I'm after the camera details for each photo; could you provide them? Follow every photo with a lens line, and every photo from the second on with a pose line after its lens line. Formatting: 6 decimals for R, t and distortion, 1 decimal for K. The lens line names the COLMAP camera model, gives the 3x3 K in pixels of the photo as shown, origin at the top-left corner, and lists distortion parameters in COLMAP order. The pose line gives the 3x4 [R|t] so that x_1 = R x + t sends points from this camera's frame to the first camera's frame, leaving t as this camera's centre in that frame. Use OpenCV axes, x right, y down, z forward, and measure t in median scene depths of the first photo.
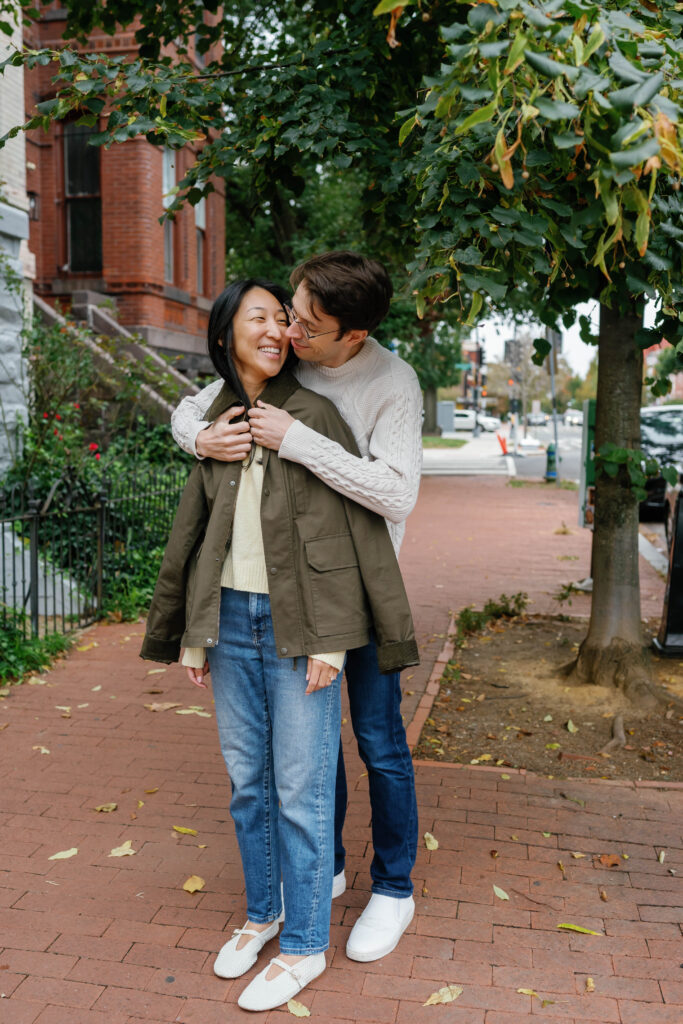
lens RADIAL K [[1029.1, 0, 354.5], [0, 1029.1, 516.7], [0, 0, 1]] dist [-0.011744, -0.012643]
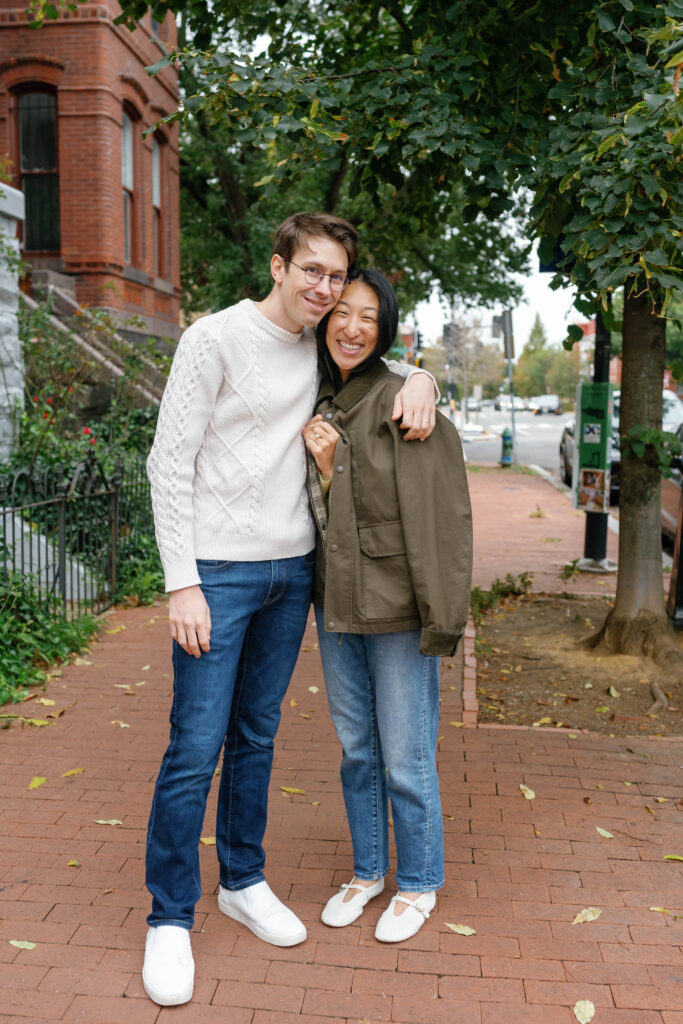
lens RADIAL K [[1075.5, 0, 354.7], [0, 1075.5, 518.0], [0, 0, 1]] dist [-0.013706, 0.005932]
pose [[0.996209, -0.009044, 0.086517, -0.118679], [0.008151, 0.999910, 0.010669, 0.008573], [-0.086606, -0.009923, 0.996193, -0.062898]]
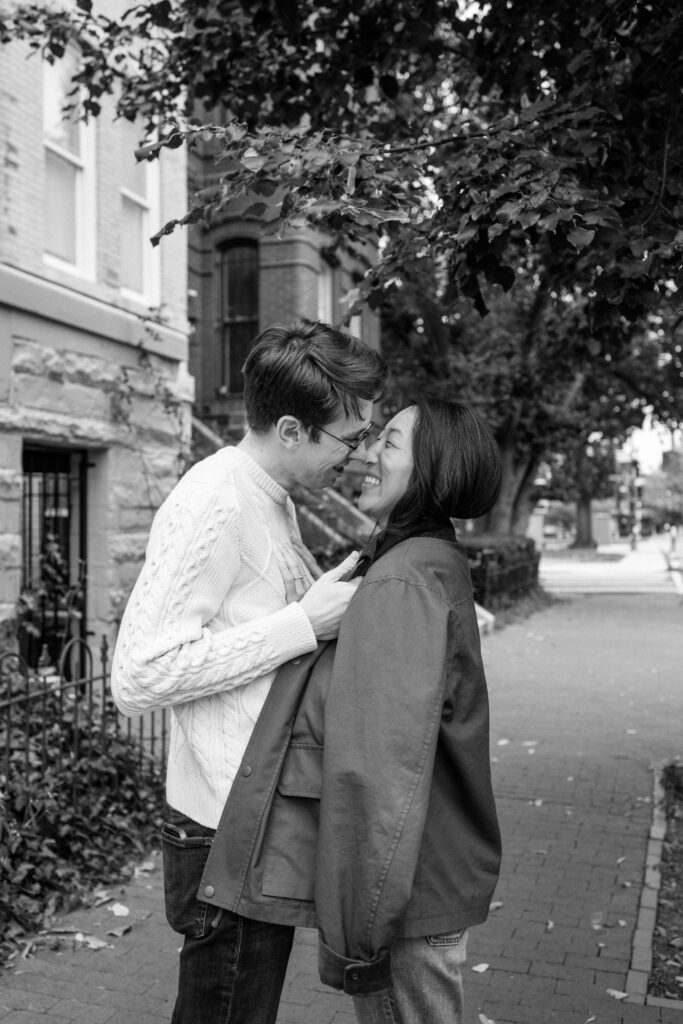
lens RADIAL K [[1004.3, 0, 341.5], [0, 1004.3, 512.0], [0, 0, 1]] dist [0.004678, -0.010508]
pose [[0.988346, -0.012624, -0.151701, -0.038791], [-0.004443, 0.993738, -0.111643, -0.028503], [0.152160, 0.111016, 0.982101, 0.129539]]
